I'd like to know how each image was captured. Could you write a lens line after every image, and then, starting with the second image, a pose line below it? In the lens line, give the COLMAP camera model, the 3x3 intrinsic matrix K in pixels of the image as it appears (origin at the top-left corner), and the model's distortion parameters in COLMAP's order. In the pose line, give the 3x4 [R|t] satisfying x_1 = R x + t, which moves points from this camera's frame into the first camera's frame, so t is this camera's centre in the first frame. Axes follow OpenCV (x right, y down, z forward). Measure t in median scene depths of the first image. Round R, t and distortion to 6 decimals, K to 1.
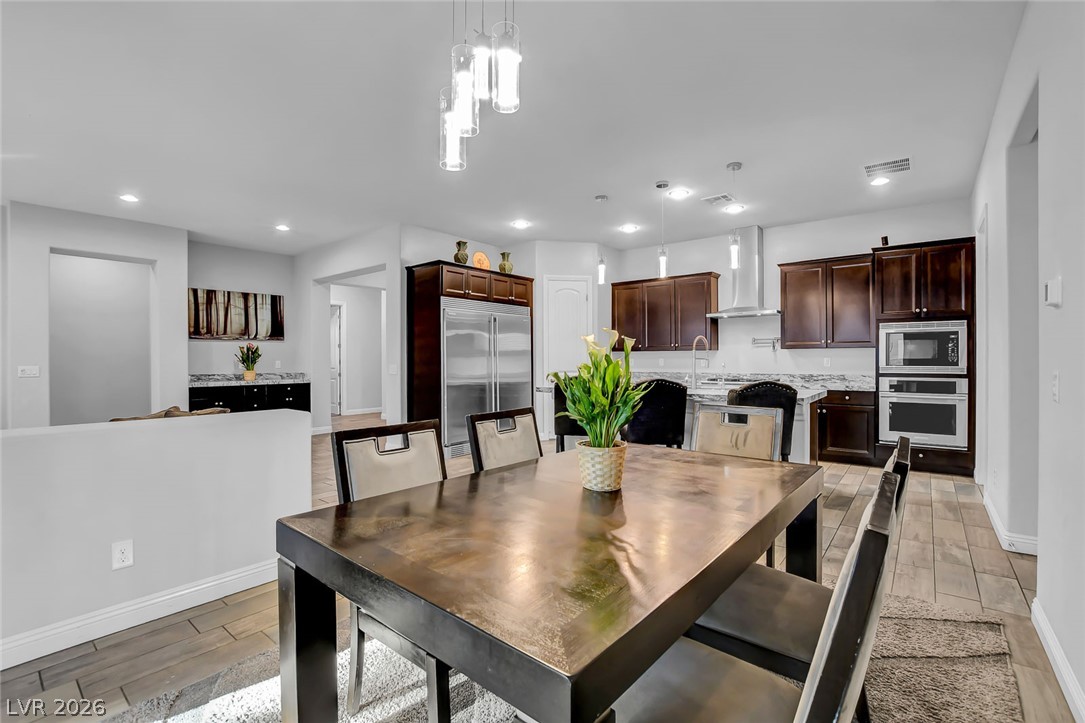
lens RADIAL K [[486.0, 0, 534.6], [0, 486.0, 361.2], [0, 0, 1]] dist [-0.038684, 0.007293]
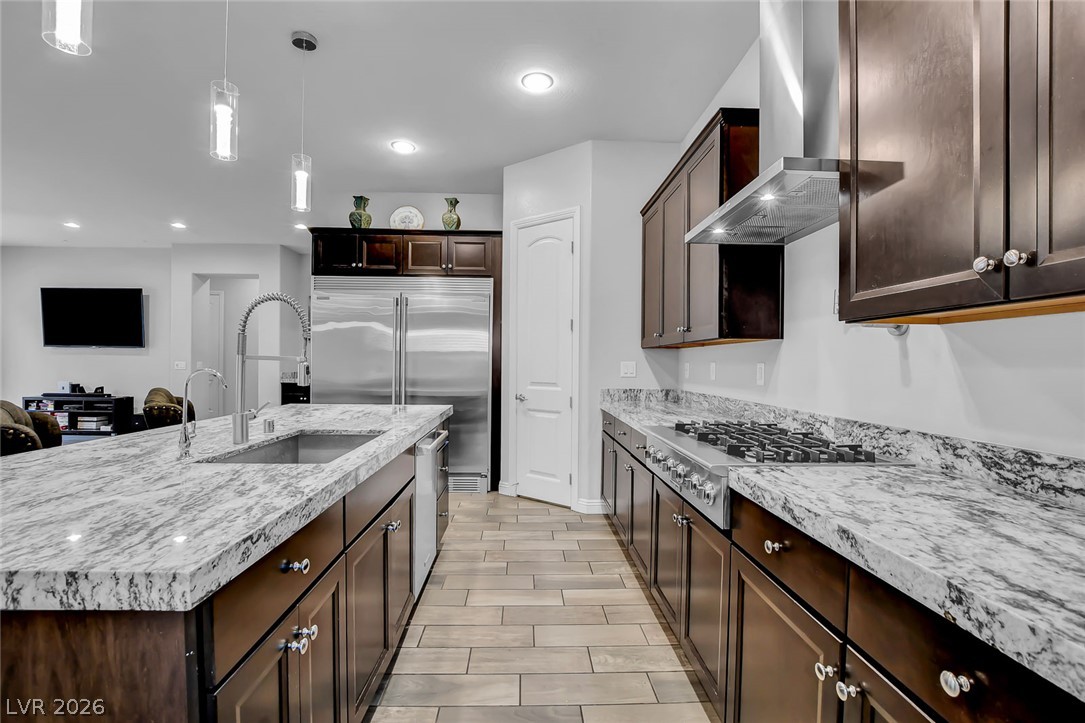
lens RADIAL K [[486.0, 0, 540.2], [0, 486.0, 374.0], [0, 0, 1]] dist [-0.038684, 0.007293]
pose [[0.667948, 0.029094, -0.743639, 0.566354], [-0.018118, 0.999575, 0.022832, -0.003590], [0.743987, -0.001777, 0.668191, 0.713182]]
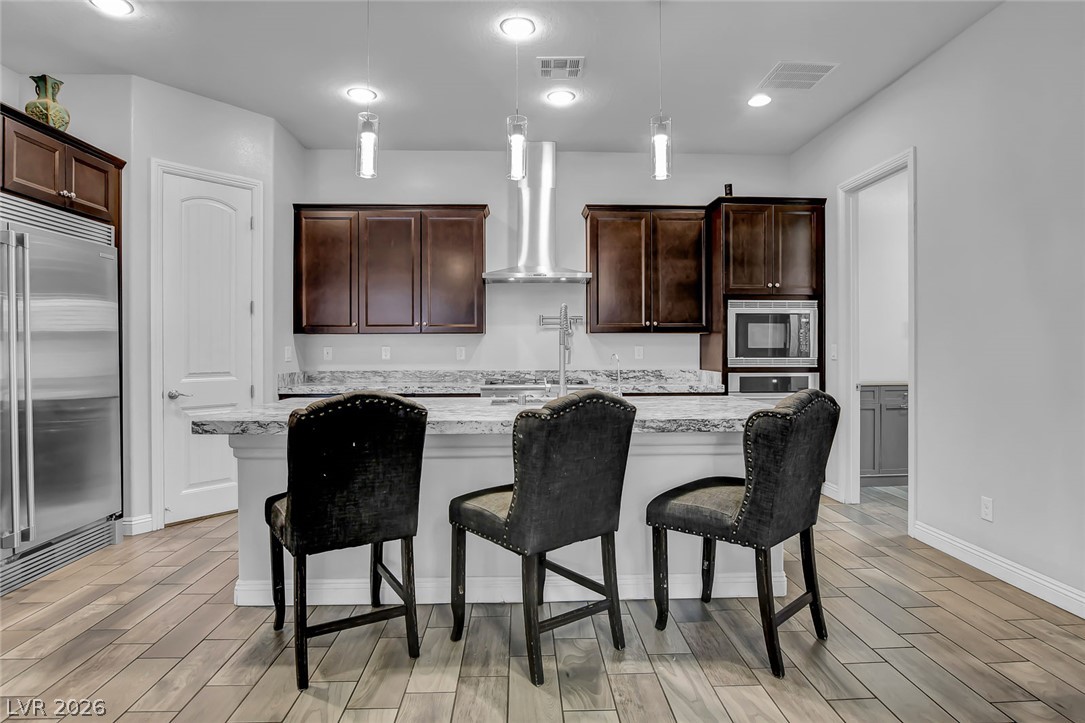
lens RADIAL K [[593.7, 0, 543.8], [0, 593.7, 354.9], [0, 0, 1]] dist [-0.022902, -0.000017]
pose [[0.746163, -0.005665, 0.665739, -0.081368], [0.001667, 0.999977, 0.006641, -0.000842], [-0.665761, -0.003846, 0.746155, 0.413471]]
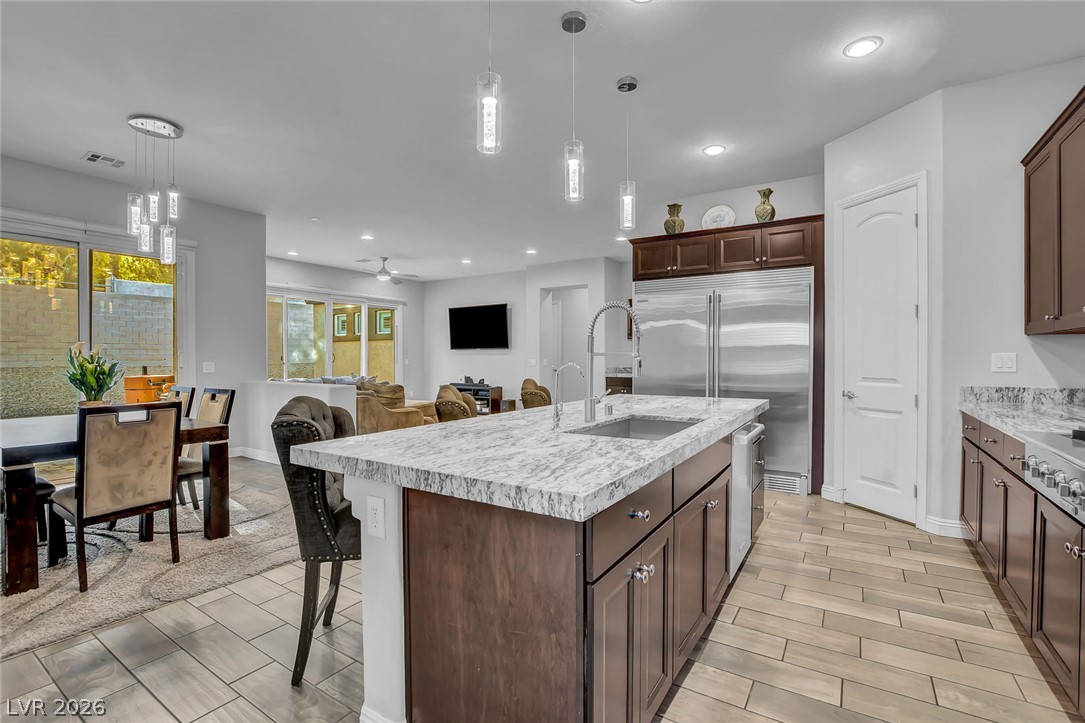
lens RADIAL K [[486.0, 0, 541.2], [0, 486.0, 365.0], [0, 0, 1]] dist [-0.038684, 0.007293]
pose [[0.116283, 0.019186, -0.993031, 0.597851], [-0.003409, 0.999815, 0.018918, -0.002470], [0.993210, 0.001186, 0.116327, 0.690897]]
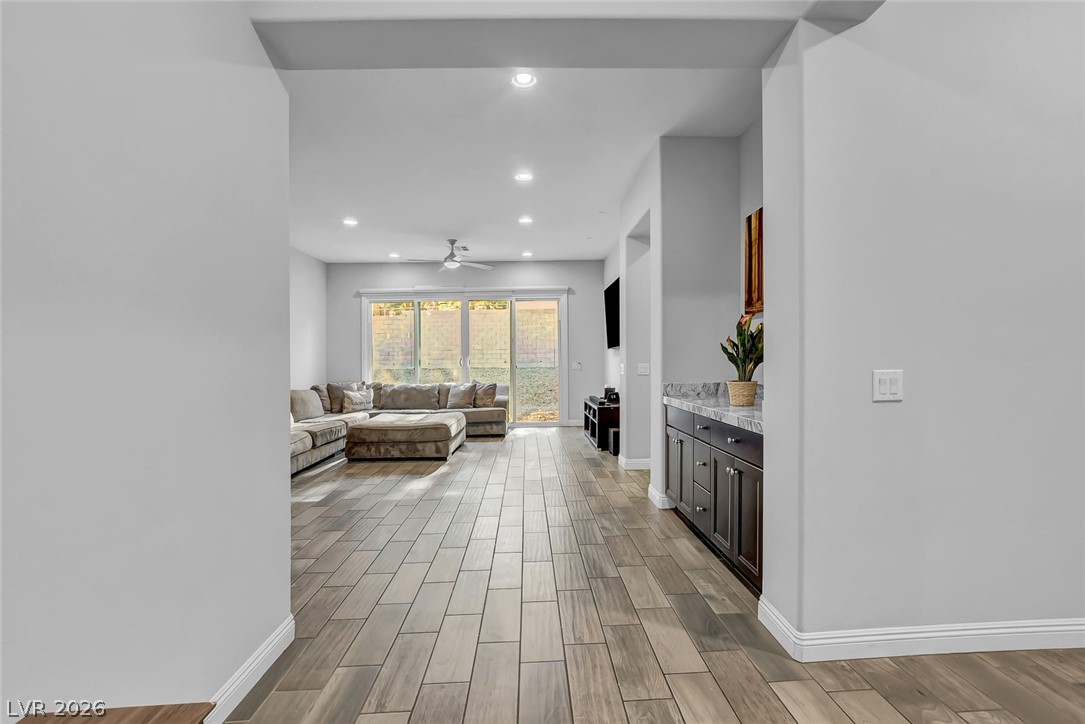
lens RADIAL K [[486.0, 0, 538.8], [0, 486.0, 351.5], [0, 0, 1]] dist [-0.038684, 0.007293]
pose [[-0.752242, 0.004201, -0.658874, -0.223716], [0.016368, 0.999790, -0.012313, -0.003972], [0.658684, -0.020047, -0.752153, 1.385772]]
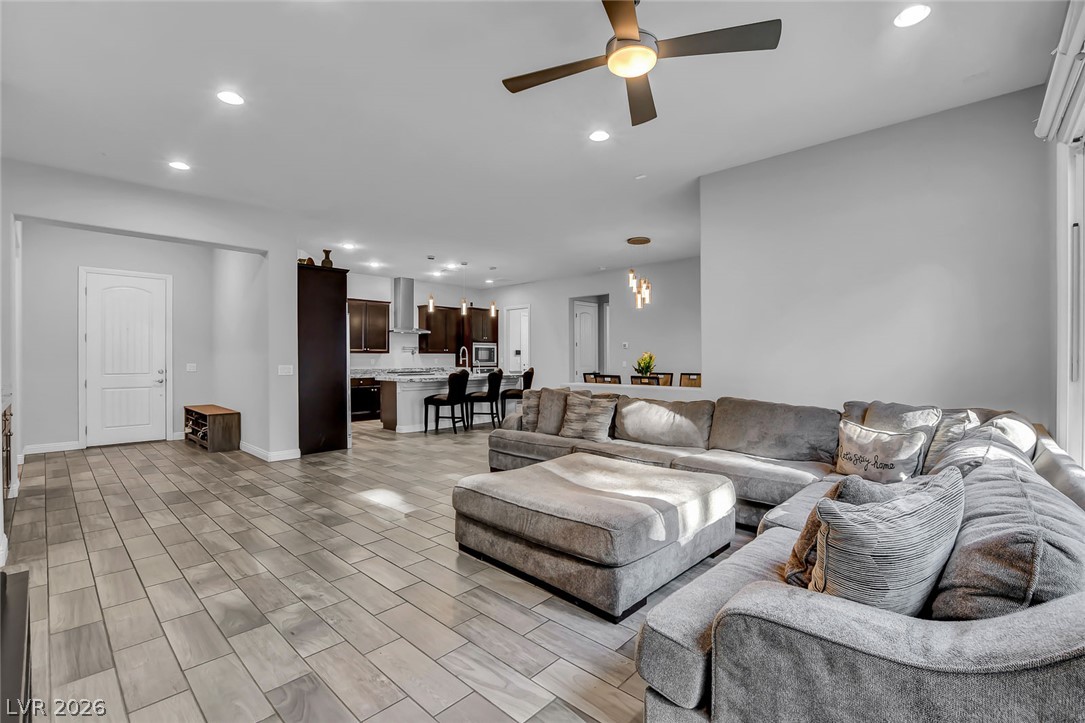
lens RADIAL K [[486.0, 0, 540.7], [0, 486.0, 355.7], [0, 0, 1]] dist [-0.038684, 0.007293]
pose [[0.062137, 0.008726, 0.998029, -1.176016], [0.009746, 0.999909, -0.009349, 0.002968], [-0.998020, 0.010307, 0.062046, 0.458833]]
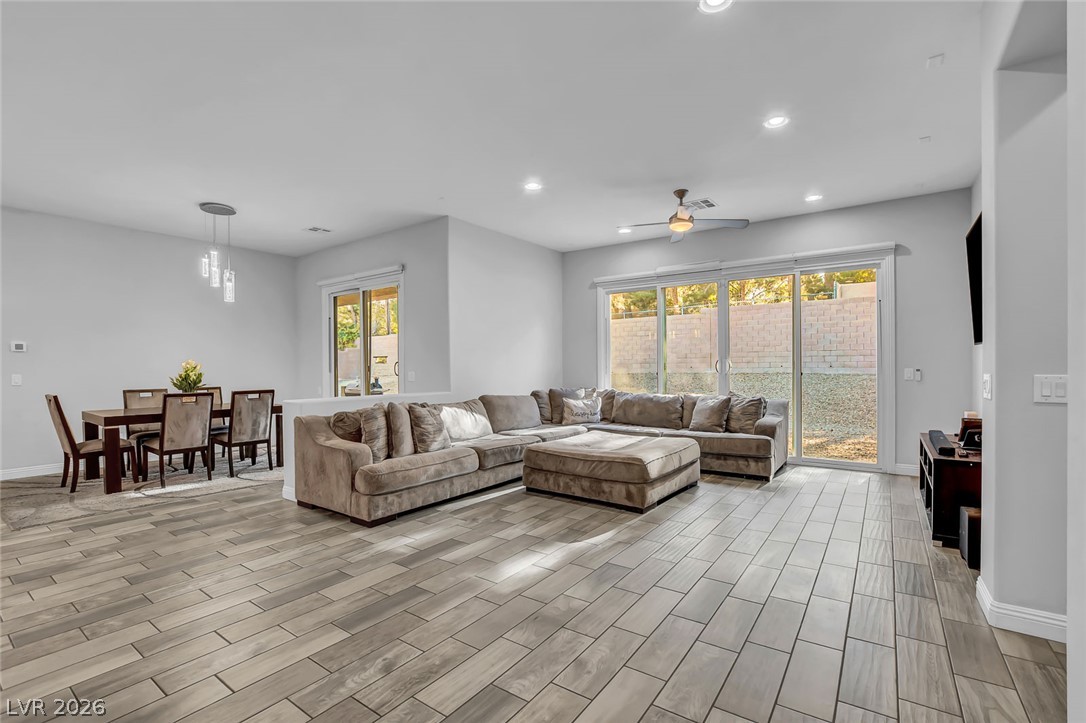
lens RADIAL K [[486.4, 0, 540.1], [0, 486.4, 363.1], [0, 0, 1]] dist [-0.038684, 0.007293]
pose [[-0.997588, 0.009164, -0.068799, -0.531097], [0.009349, 0.999953, -0.002377, -0.001465], [0.068774, -0.003014, -0.997628, 1.176057]]
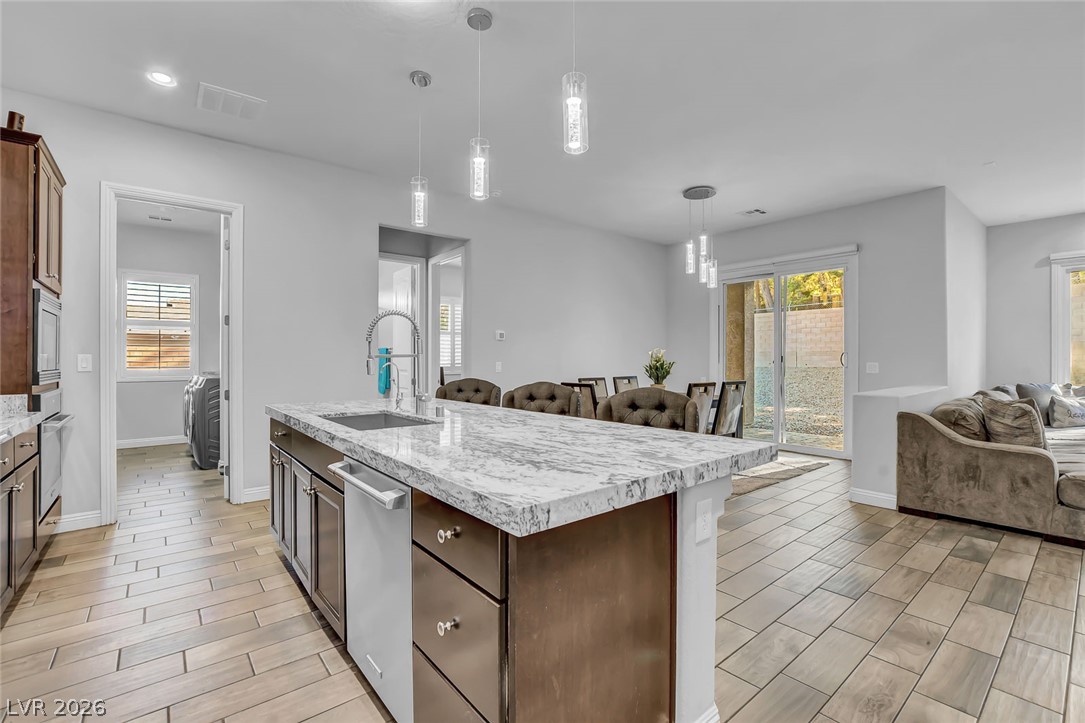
lens RADIAL K [[486.0, 0, 551.6], [0, 486.0, 357.7], [0, 0, 1]] dist [-0.038684, 0.007293]
pose [[-0.983670, 0.002936, 0.179957, 0.076675], [0.003701, 0.999985, 0.003917, -0.003629], [-0.179943, 0.004519, -0.983667, 1.138740]]
